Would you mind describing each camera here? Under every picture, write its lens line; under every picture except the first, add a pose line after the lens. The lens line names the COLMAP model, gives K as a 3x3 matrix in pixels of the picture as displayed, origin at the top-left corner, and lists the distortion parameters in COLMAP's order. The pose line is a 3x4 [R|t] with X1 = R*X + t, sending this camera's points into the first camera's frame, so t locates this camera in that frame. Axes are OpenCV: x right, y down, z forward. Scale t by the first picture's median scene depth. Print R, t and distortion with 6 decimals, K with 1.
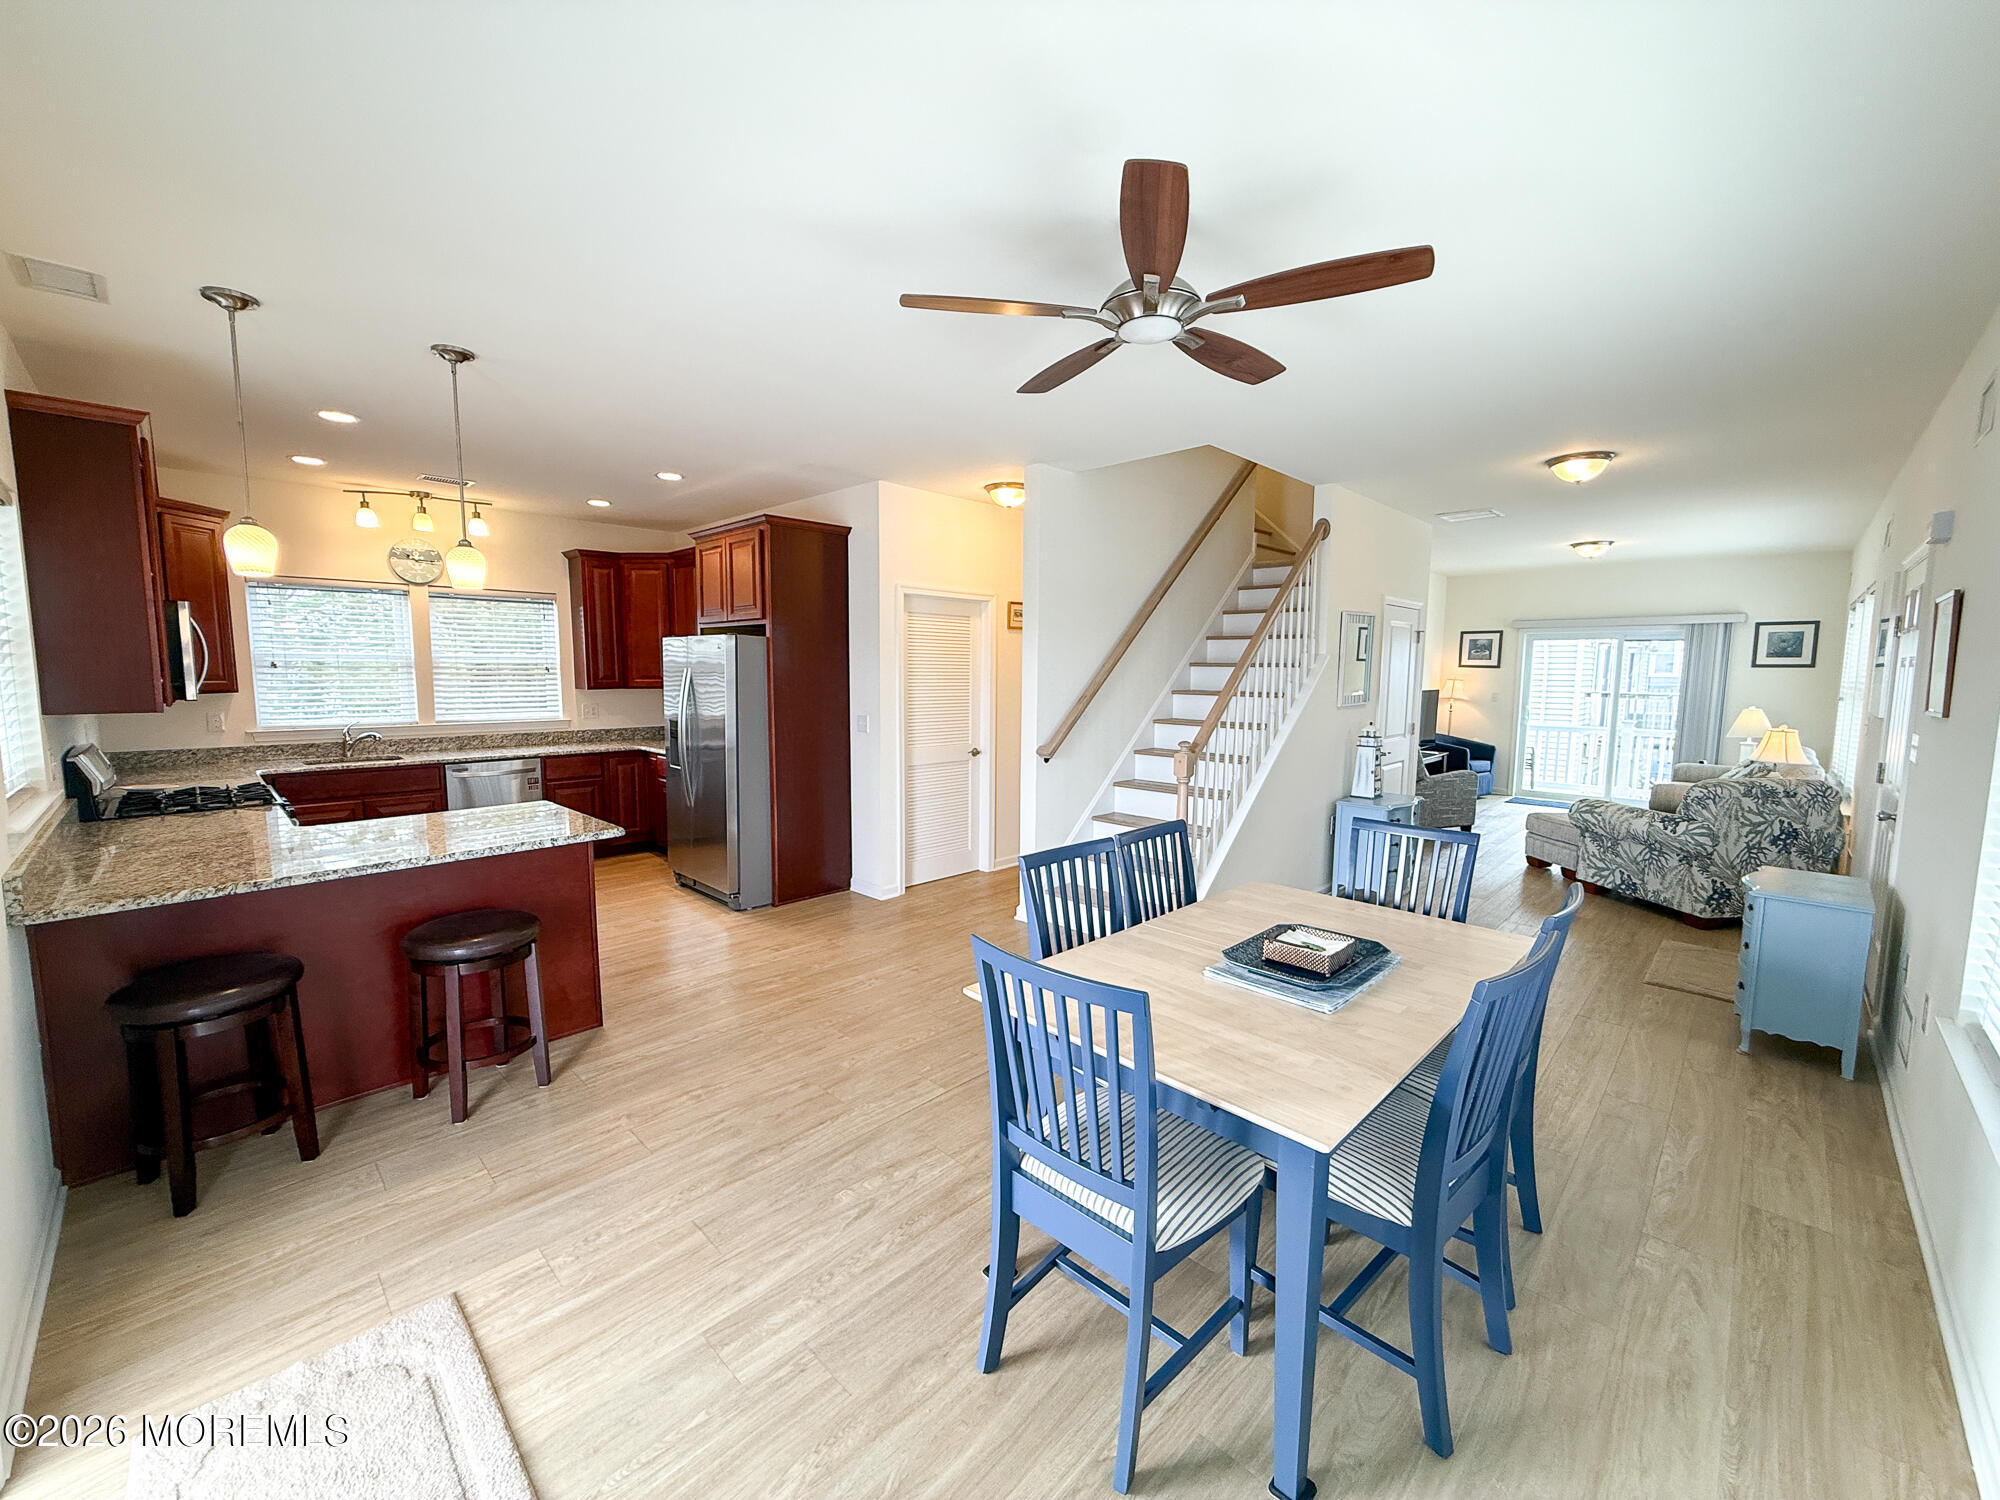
lens RADIAL K [[796.0, 0, 992.0], [0, 796.0, 749.5], [0, 0, 1]] dist [0.000582, -0.000017]
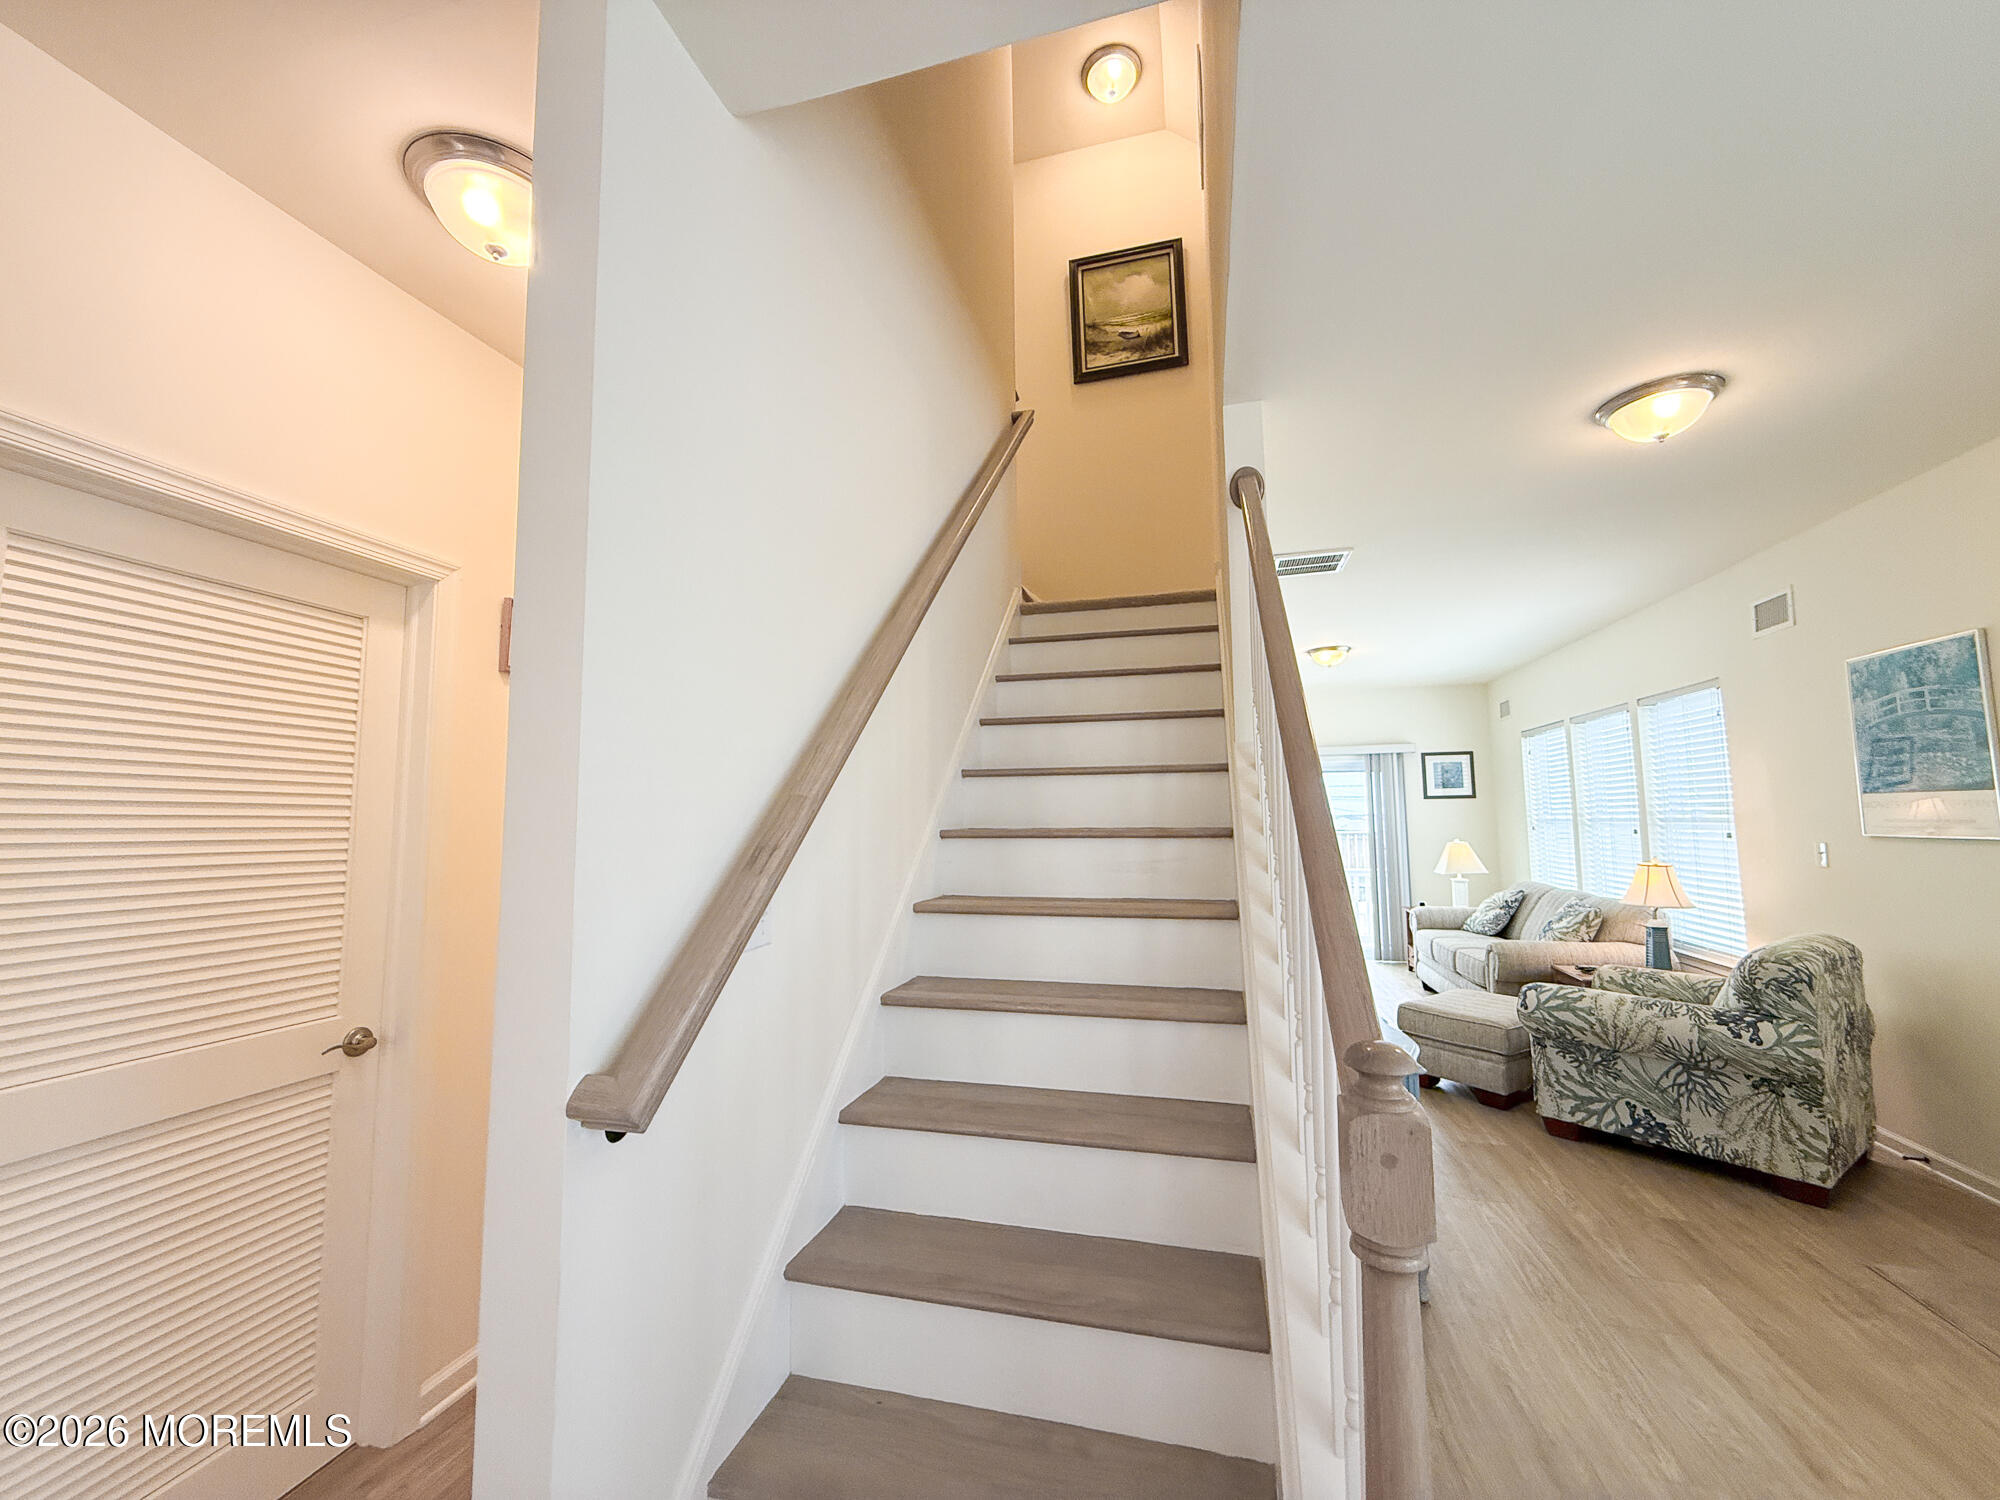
lens RADIAL K [[796.0, 0, 992.0], [0, 796.0, 749.5], [0, 0, 1]] dist [0.000582, -0.000017]
pose [[0.868937, 0.030118, 0.494006, 0.040117], [0.066334, 0.982053, -0.176553, -0.039622], [-0.490458, 0.186183, 0.851344, 0.629383]]
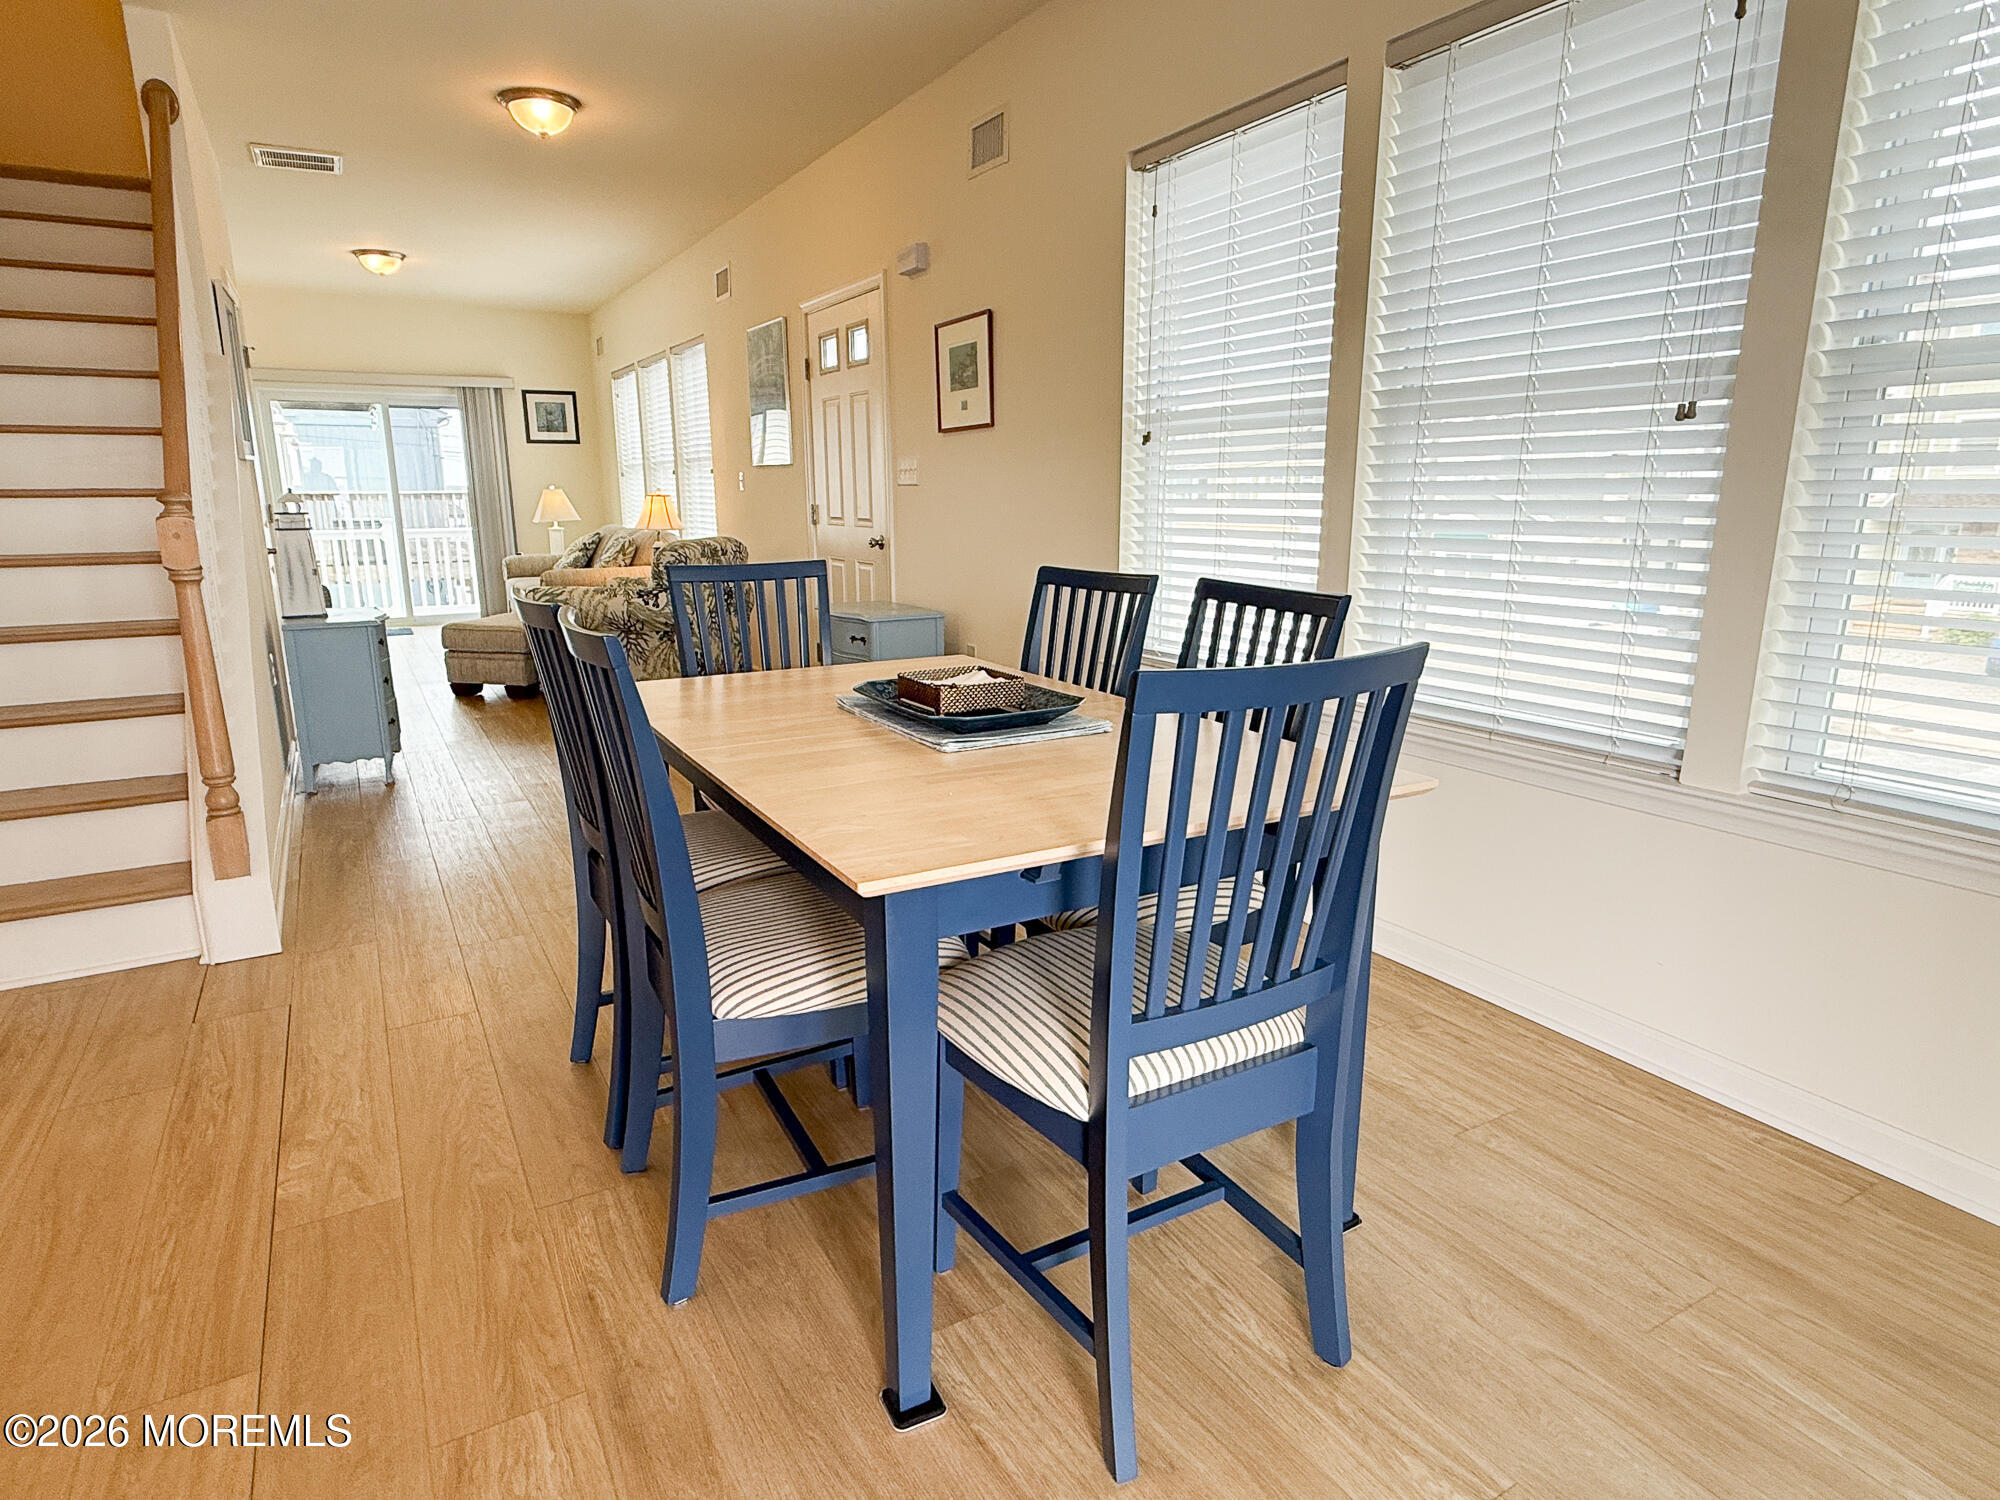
lens RADIAL K [[1123.3, 0, 988.7], [0, 1123.3, 756.6], [0, 0, 1]] dist [-0.003907, 0.000358]
pose [[0.268750, -0.230008, 0.935345, -0.201280], [0.105418, 0.972261, 0.208797, 0.039759], [-0.957424, 0.042488, 0.285542, 0.266034]]
